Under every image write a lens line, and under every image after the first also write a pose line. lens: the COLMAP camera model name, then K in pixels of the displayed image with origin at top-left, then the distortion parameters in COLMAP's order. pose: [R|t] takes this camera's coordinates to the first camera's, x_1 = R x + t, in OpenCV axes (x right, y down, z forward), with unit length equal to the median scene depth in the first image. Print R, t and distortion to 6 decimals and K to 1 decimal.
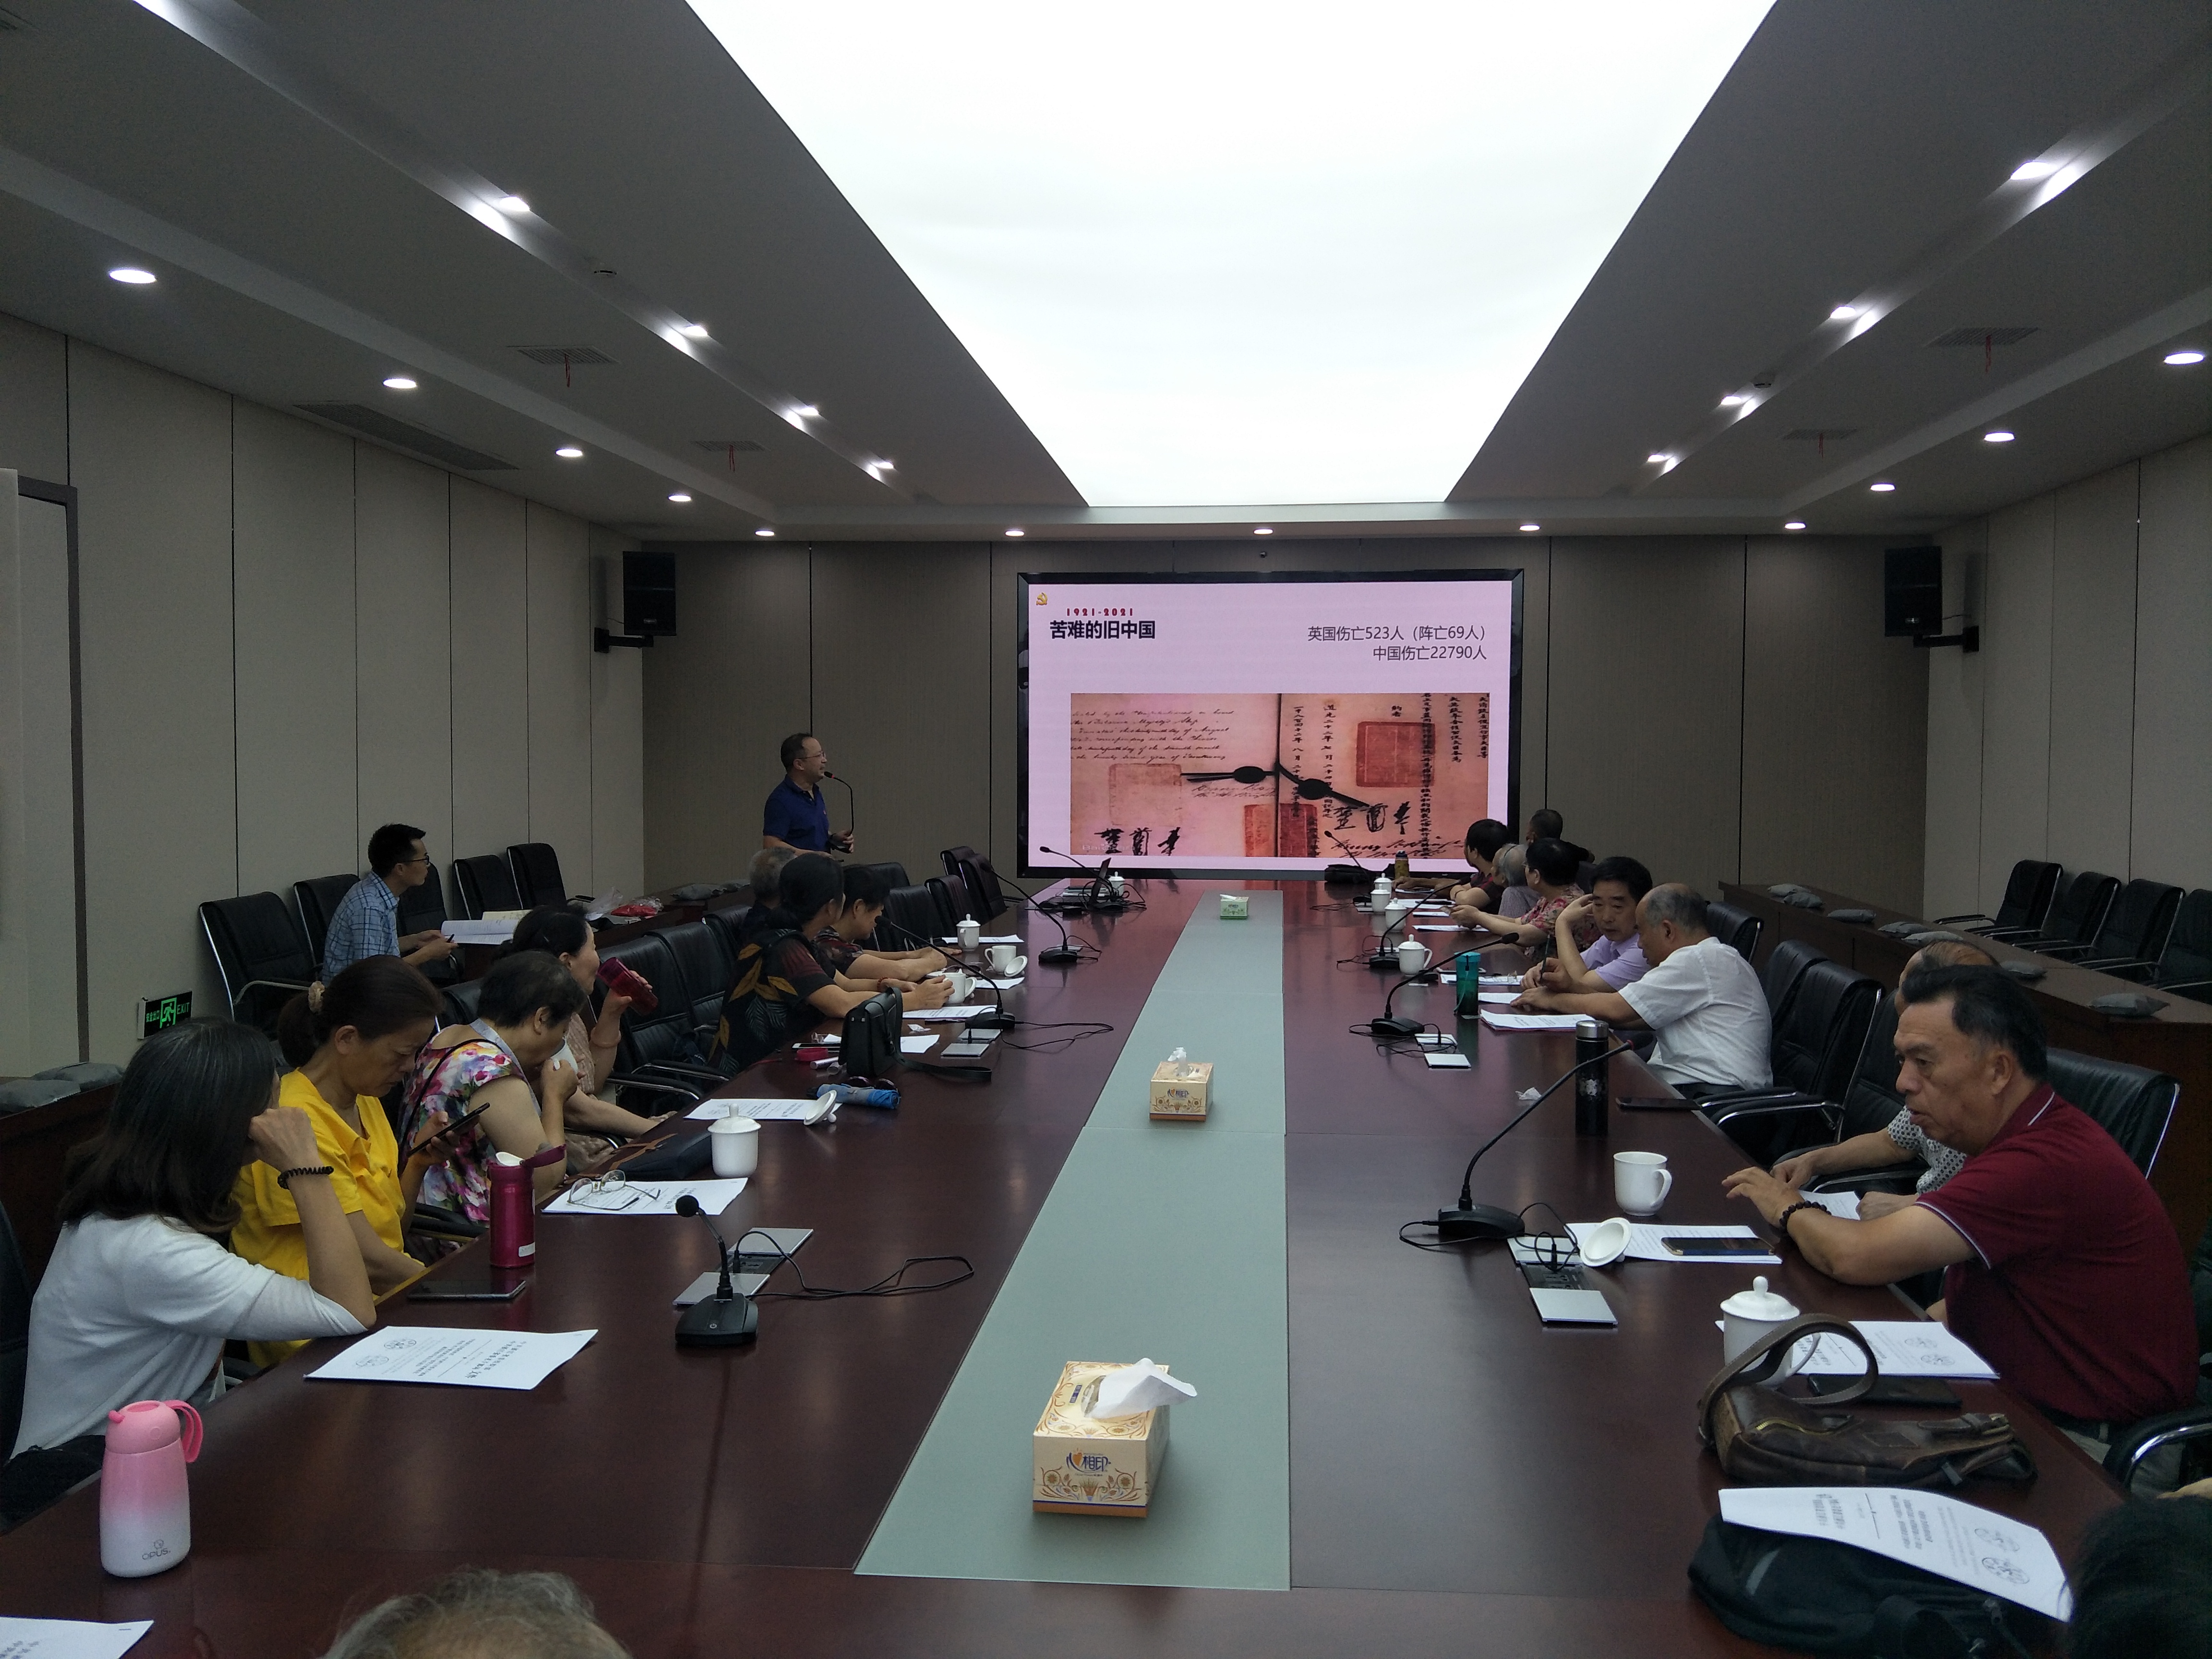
lens RADIAL K [[1789.7, 0, 1106.0], [0, 1789.7, 829.5], [0, 0, 1]] dist [0.090652, -0.165818]
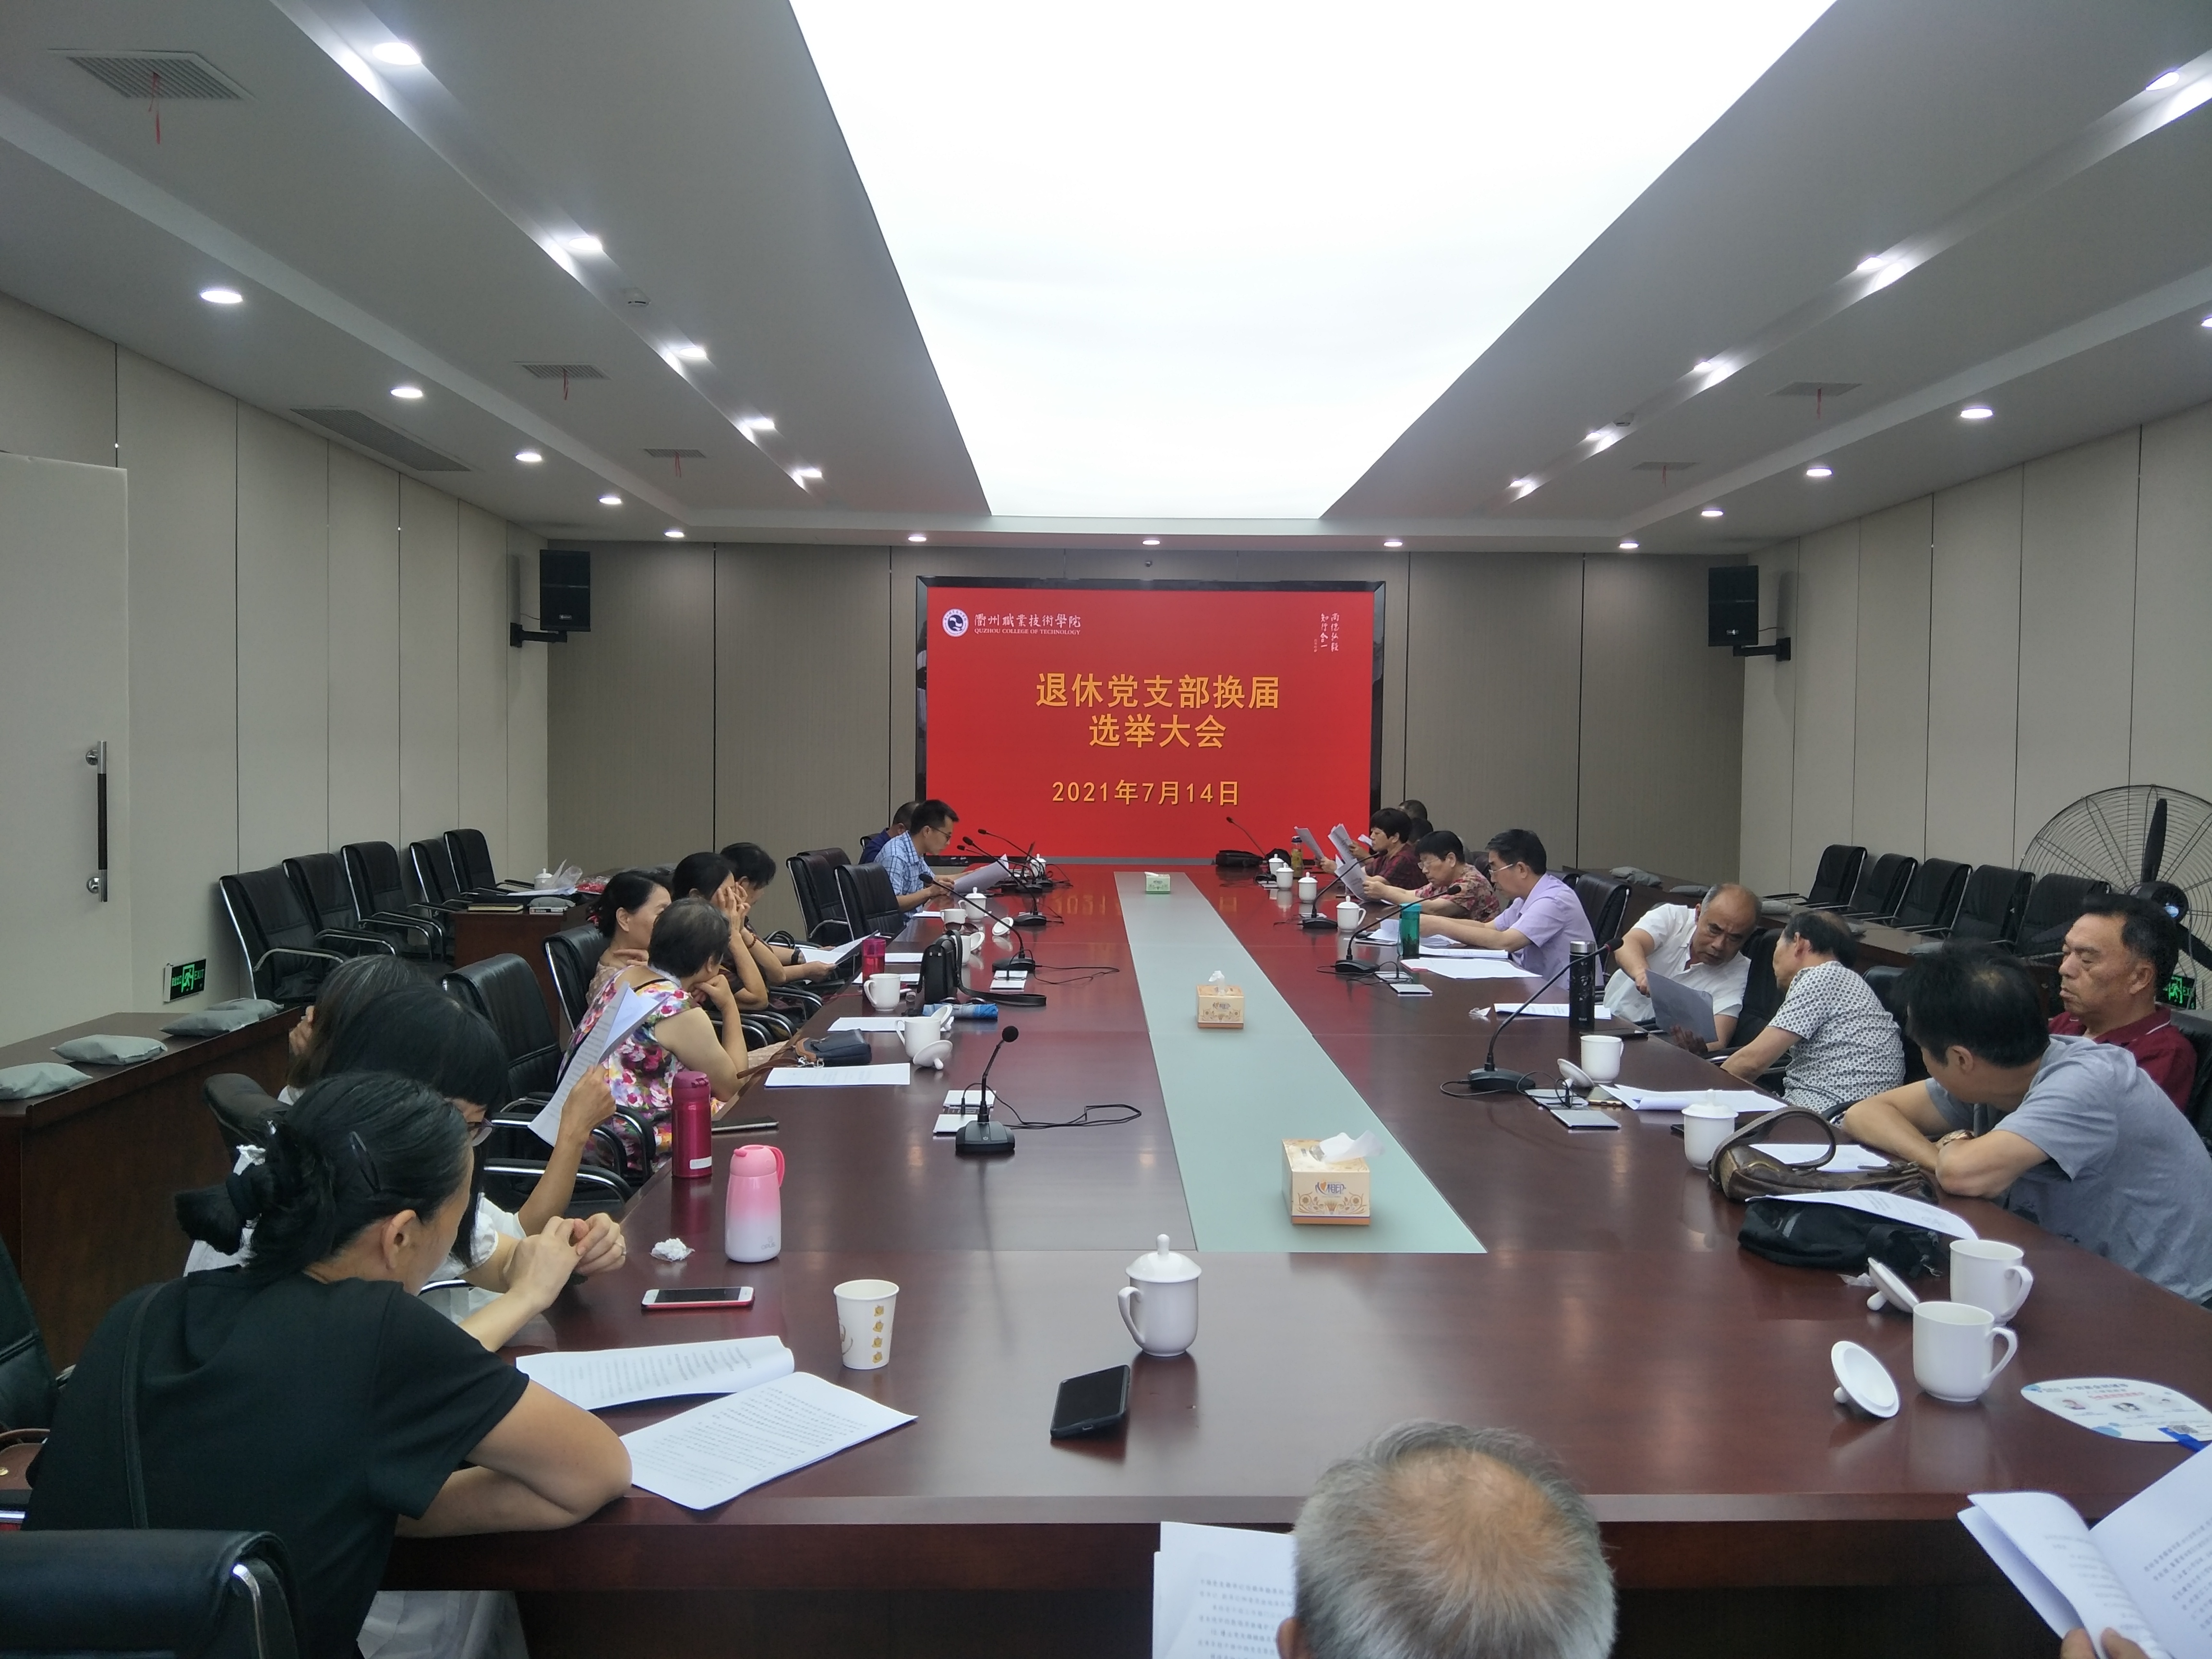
lens RADIAL K [[1789.7, 0, 1106.0], [0, 1789.7, 829.5], [0, 0, 1]] dist [0.090652, -0.165818]
pose [[0.994729, 0.001051, 0.102537, -0.063423], [-0.000777, 0.999996, -0.002718, 0.011465], [-0.102539, 0.002624, 0.994726, -0.081573]]
